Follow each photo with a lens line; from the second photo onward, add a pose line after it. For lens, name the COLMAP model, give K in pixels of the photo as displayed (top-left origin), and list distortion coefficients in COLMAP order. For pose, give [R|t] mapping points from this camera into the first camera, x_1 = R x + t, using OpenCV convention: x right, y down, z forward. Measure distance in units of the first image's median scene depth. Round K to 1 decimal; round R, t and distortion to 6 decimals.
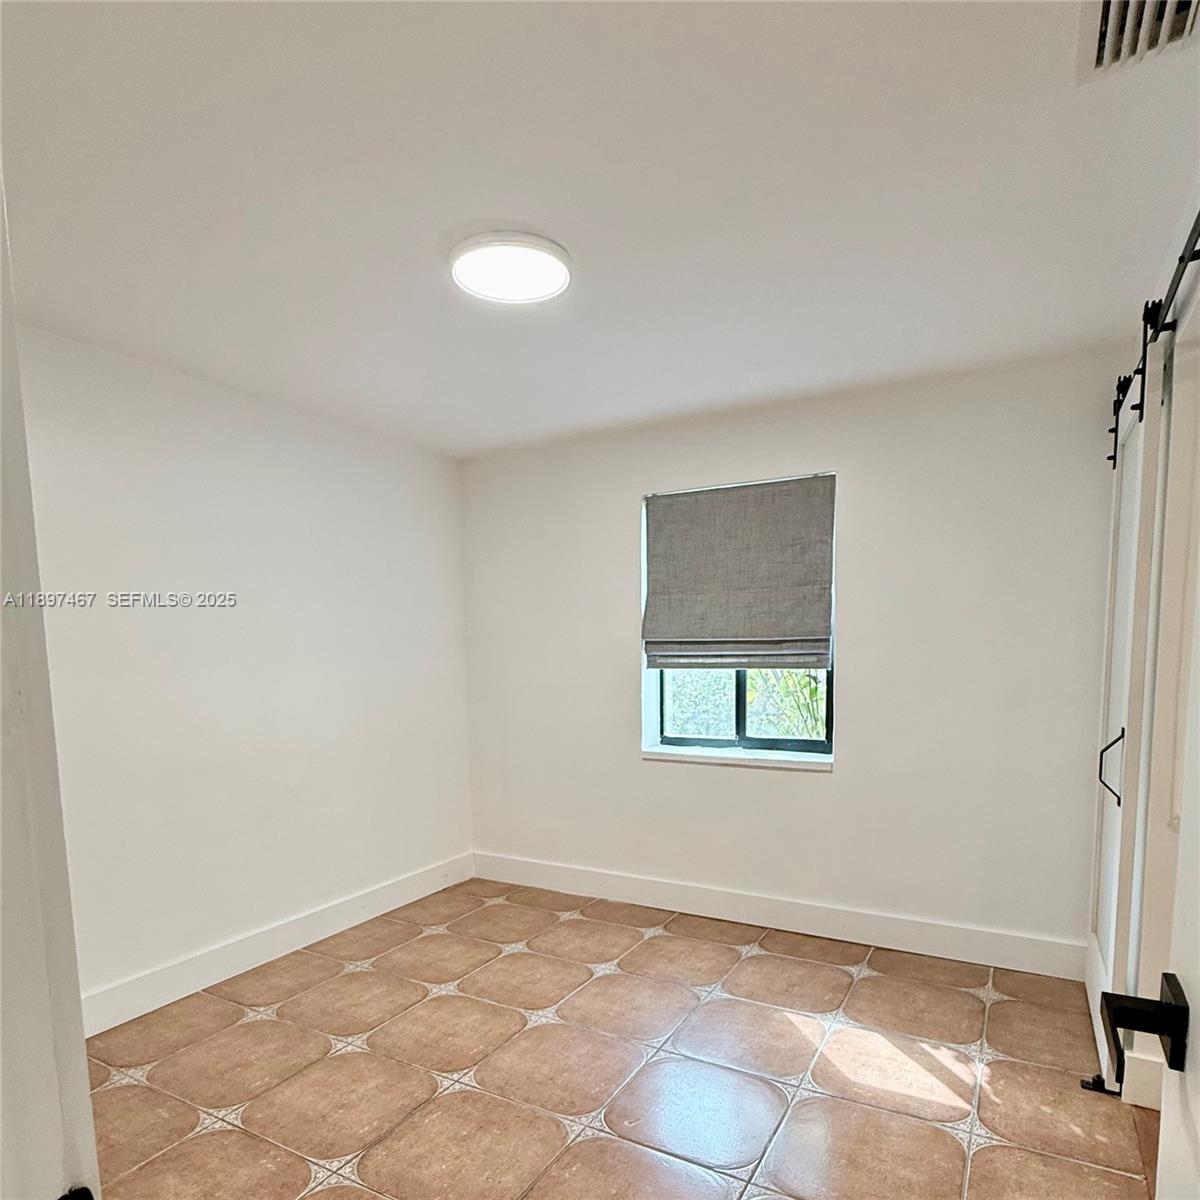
lens RADIAL K [[744.6, 0, 599.8], [0, 744.6, 746.7], [0, 0, 1]] dist [-0.002417, -0.001498]
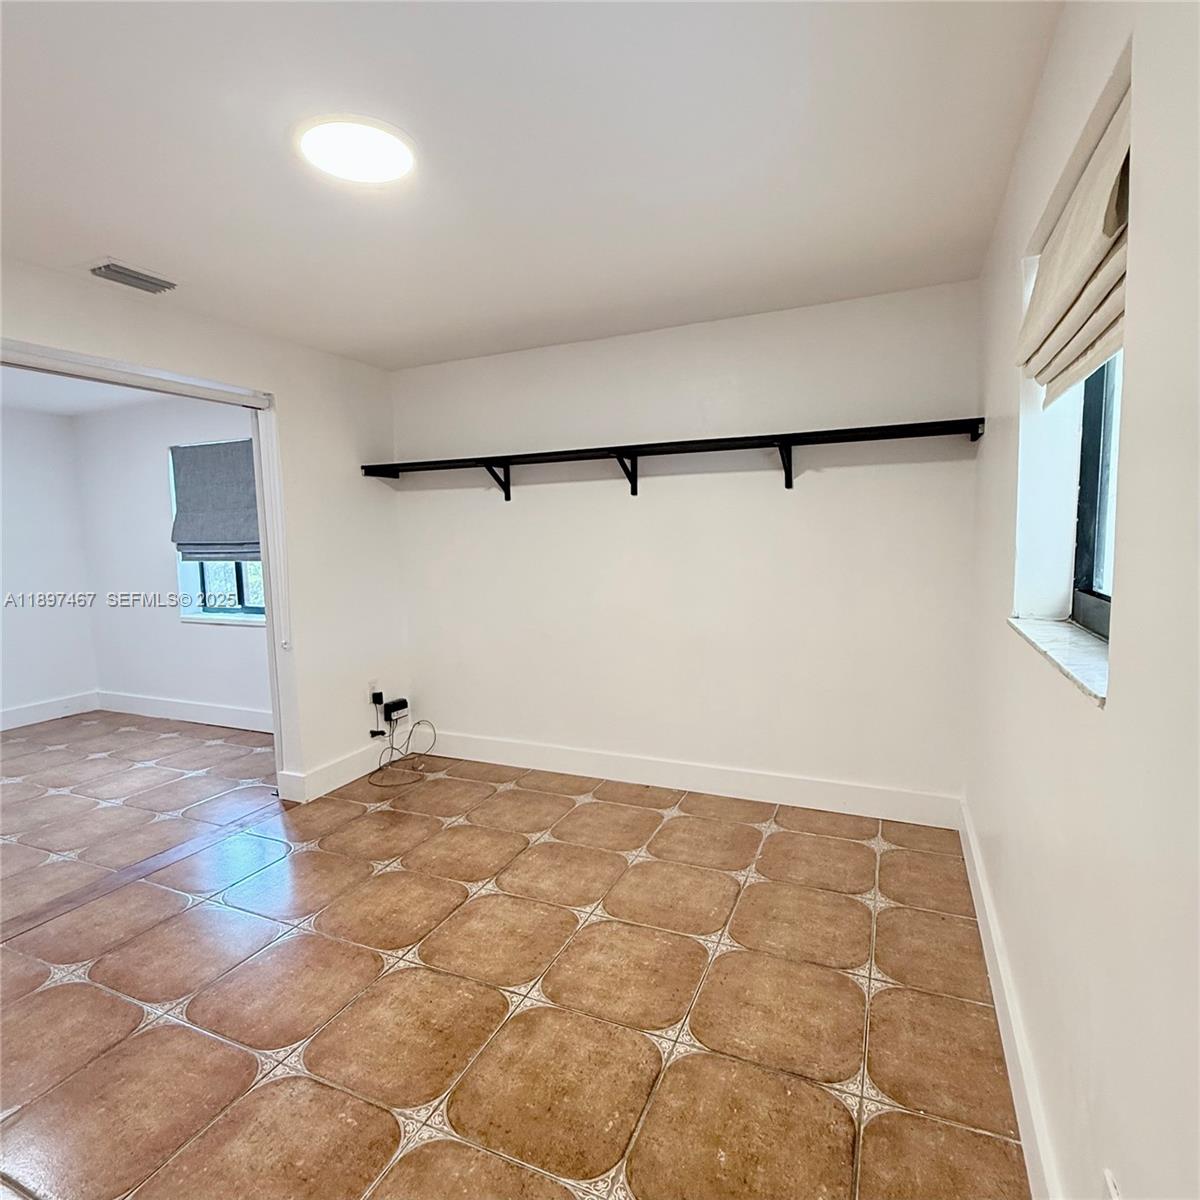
lens RADIAL K [[689.0, 0, 580.6], [0, 689.0, 571.3], [0, 0, 1]] dist [0.000166, 0.000288]
pose [[0.996922, -0.010987, 0.077630, 0.767120], [0.016869, 0.997001, -0.075525, 0.034767], [-0.076567, 0.076603, 0.994117, -0.453096]]
